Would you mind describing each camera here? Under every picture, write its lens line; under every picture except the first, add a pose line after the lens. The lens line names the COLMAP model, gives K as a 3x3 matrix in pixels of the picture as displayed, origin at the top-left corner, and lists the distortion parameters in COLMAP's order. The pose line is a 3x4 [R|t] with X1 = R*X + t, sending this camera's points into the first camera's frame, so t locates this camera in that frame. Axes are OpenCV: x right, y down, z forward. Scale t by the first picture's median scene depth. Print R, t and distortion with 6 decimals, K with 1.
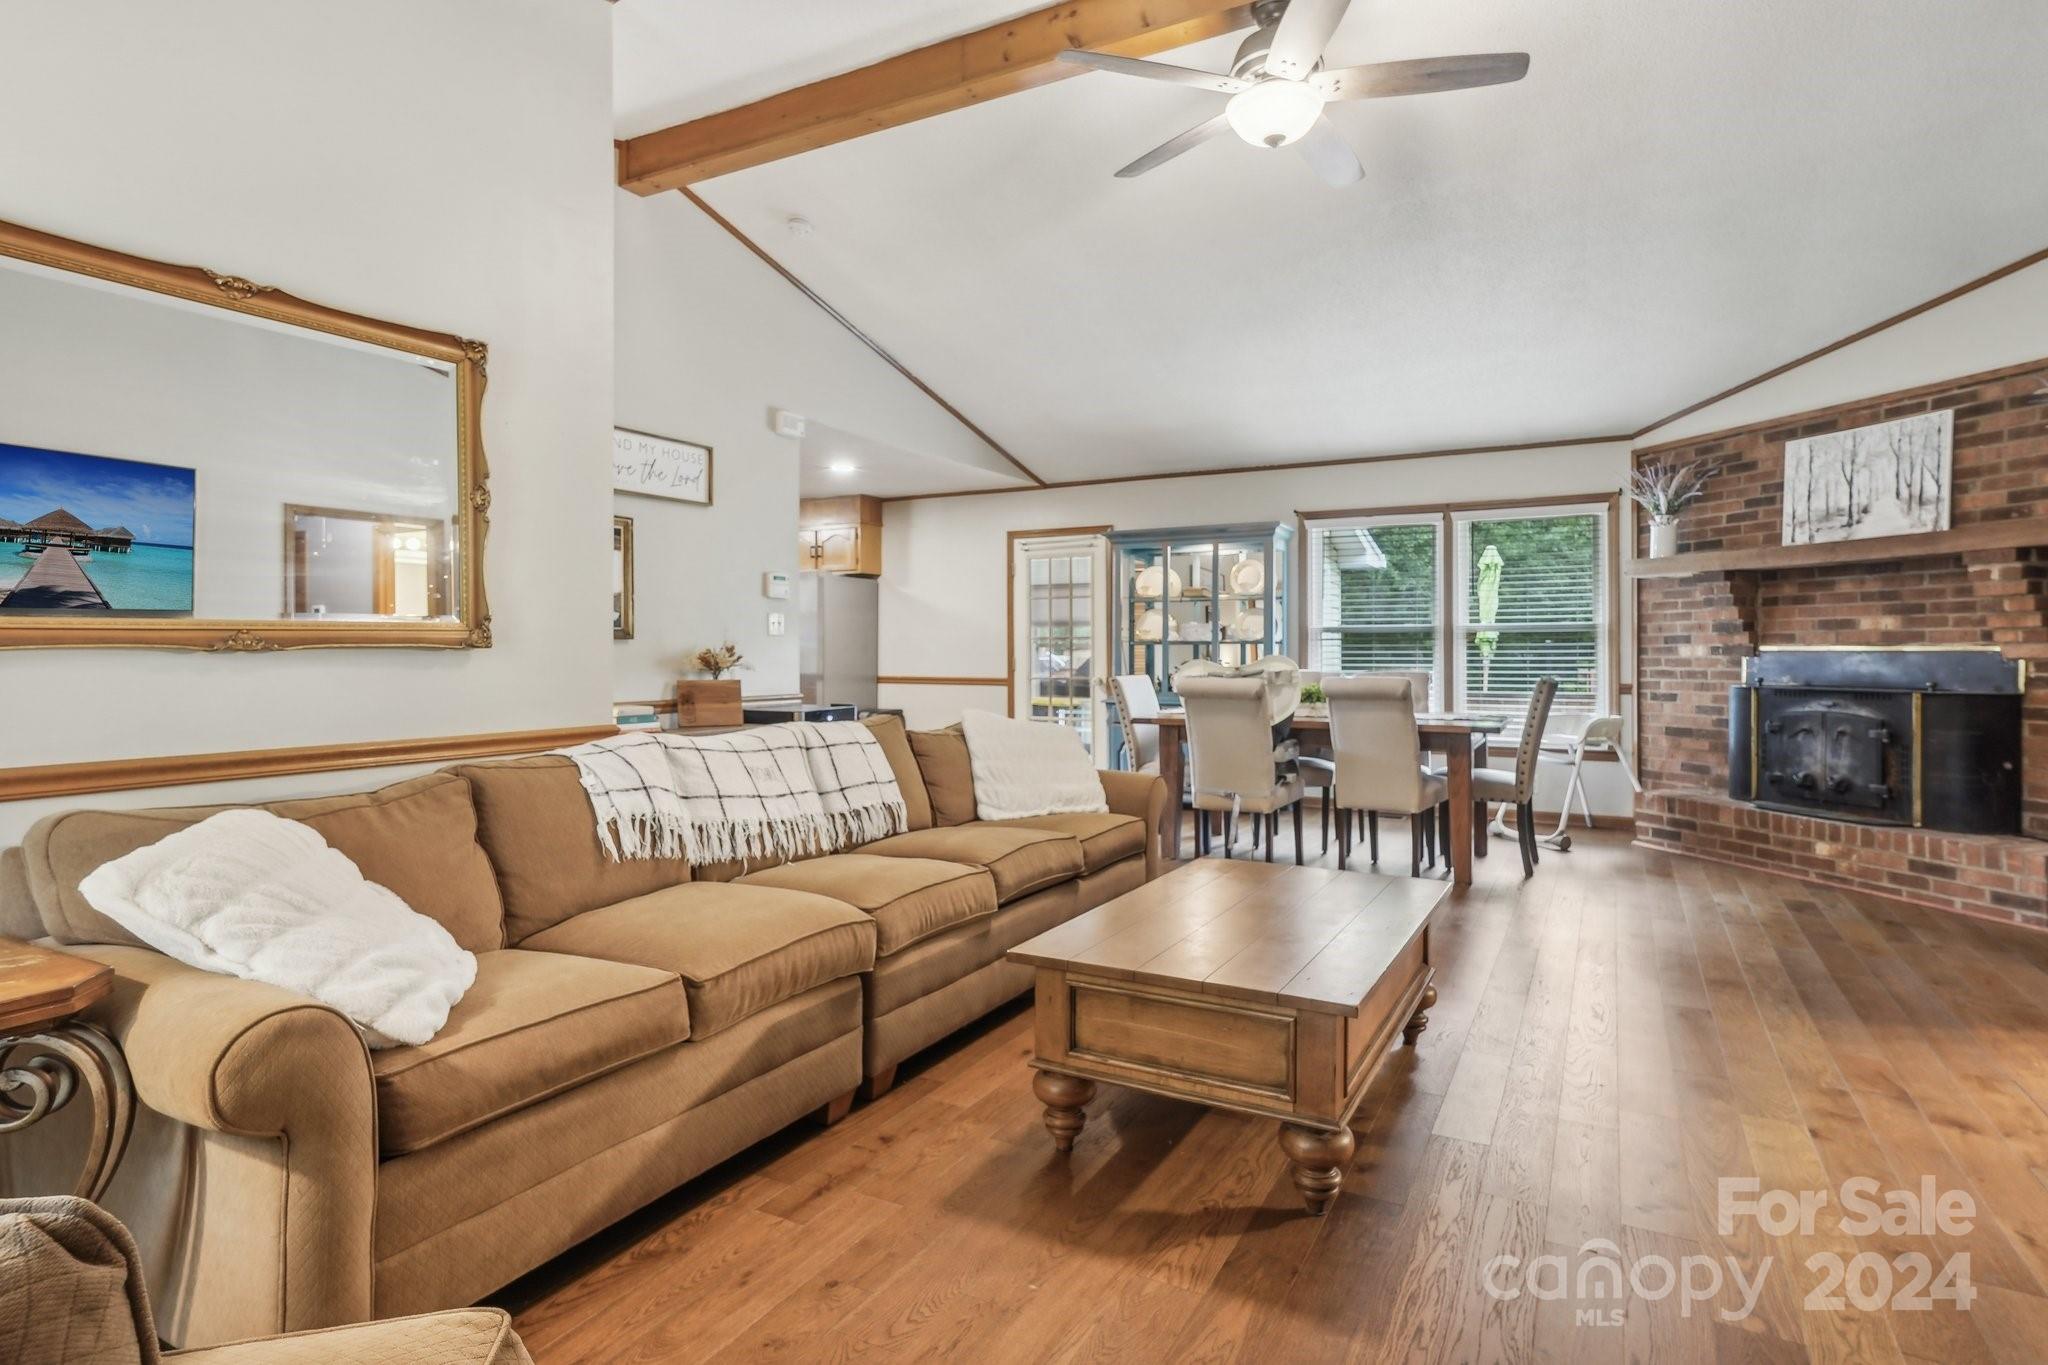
lens RADIAL K [[1074.5, 0, 1027.5], [0, 1074.5, 670.9], [0, 0, 1]] dist [-0.003375, 0.000528]
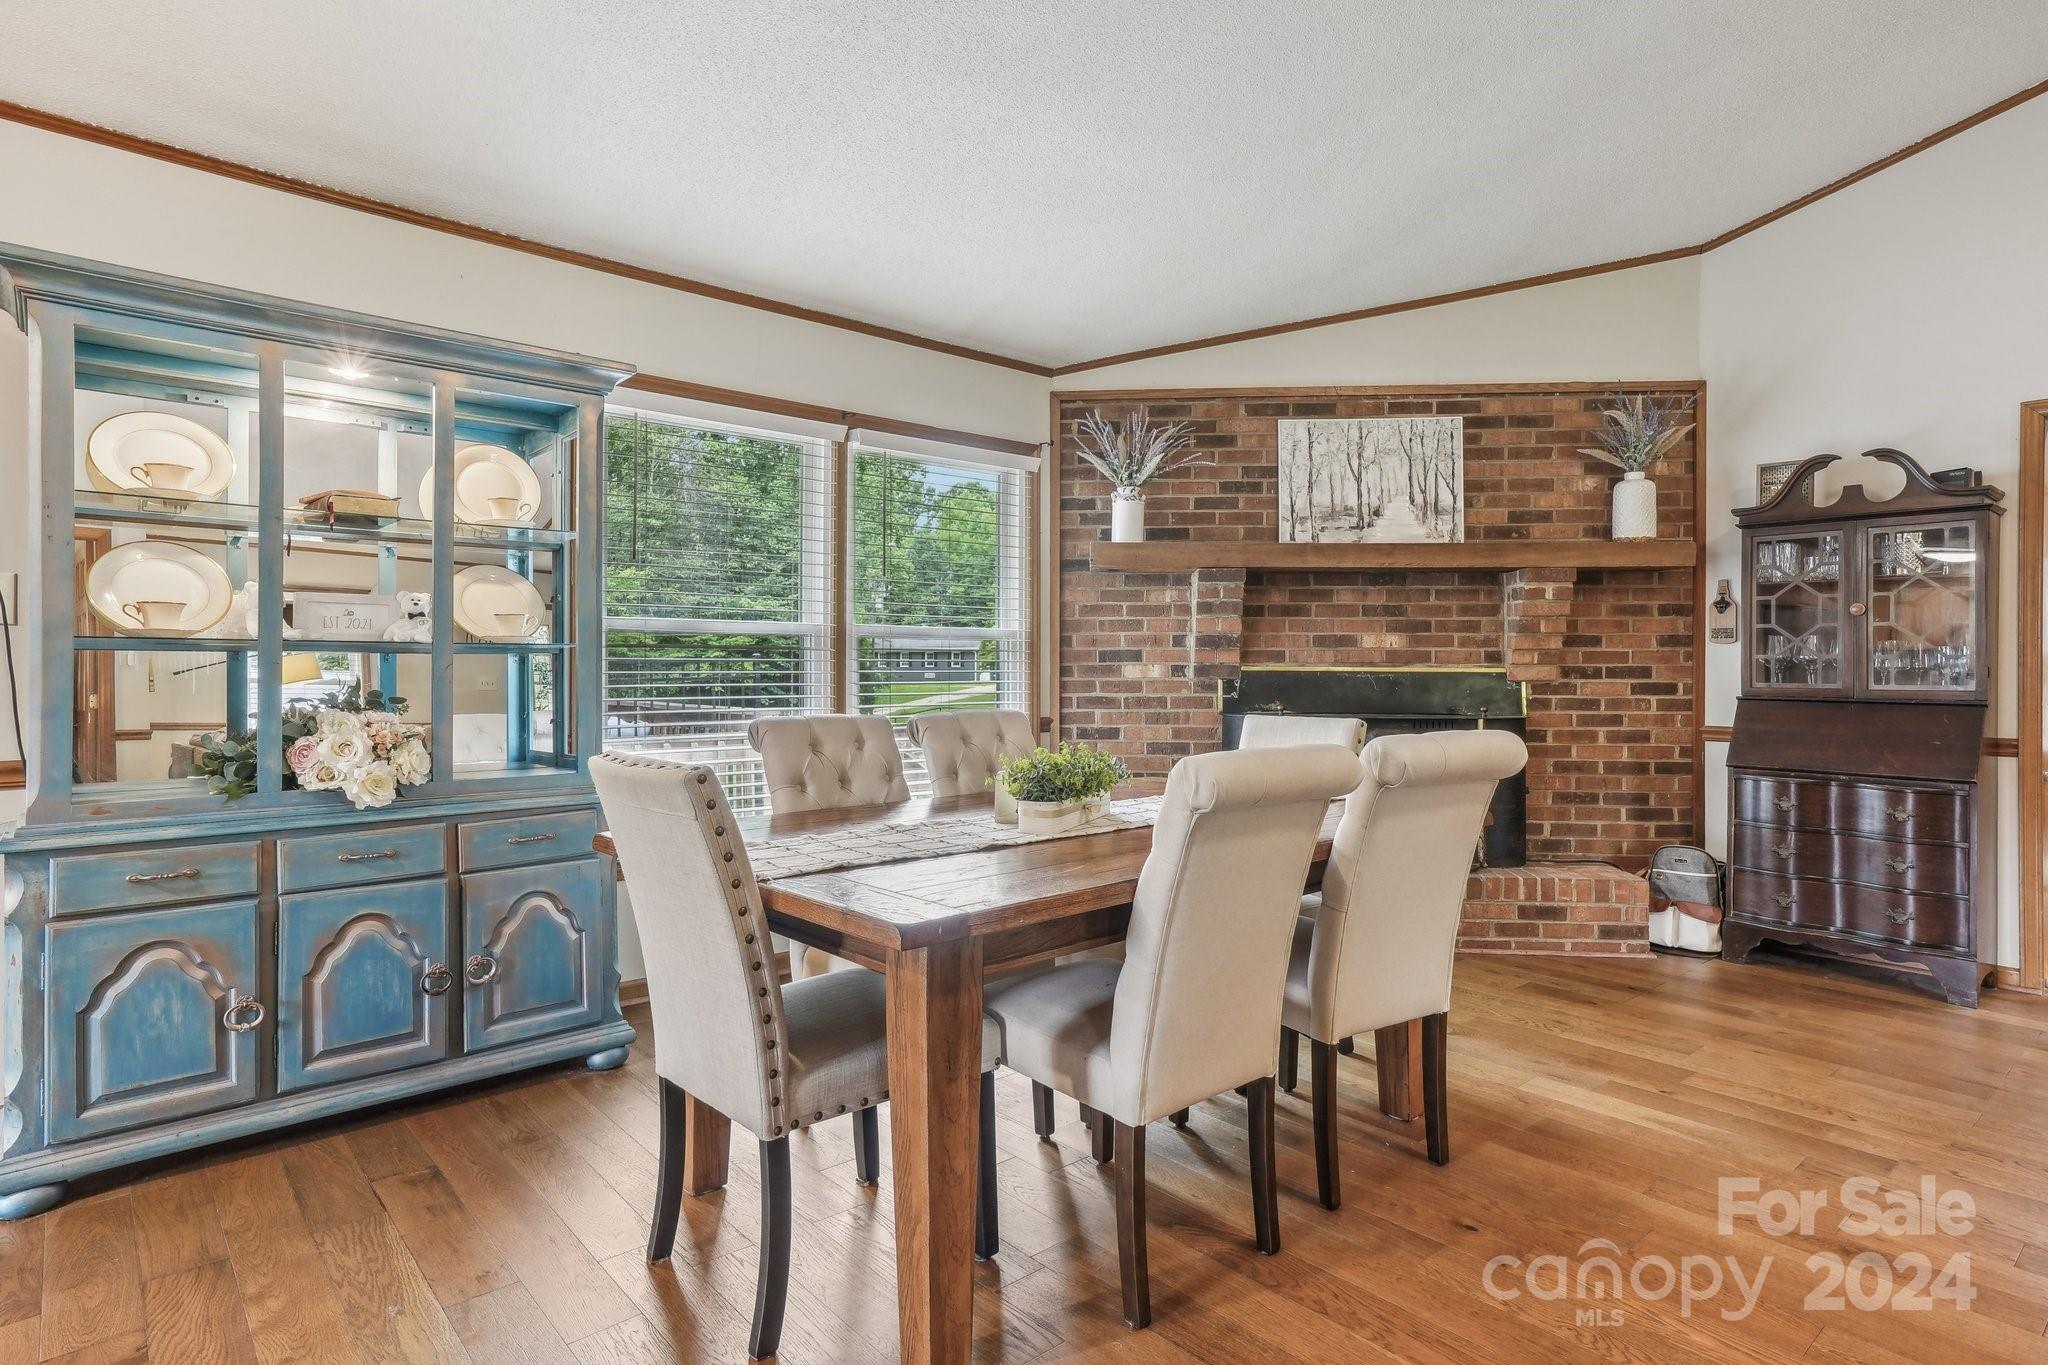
lens RADIAL K [[1074.5, 0, 1018.7], [0, 1074.5, 663.8], [0, 0, 1]] dist [-0.003375, 0.000528]
pose [[0.345038, 0.005952, 0.938570, -0.145419], [0.013273, 0.999849, -0.011220, -0.019410], [-0.938495, 0.016329, 0.344907, 0.964939]]
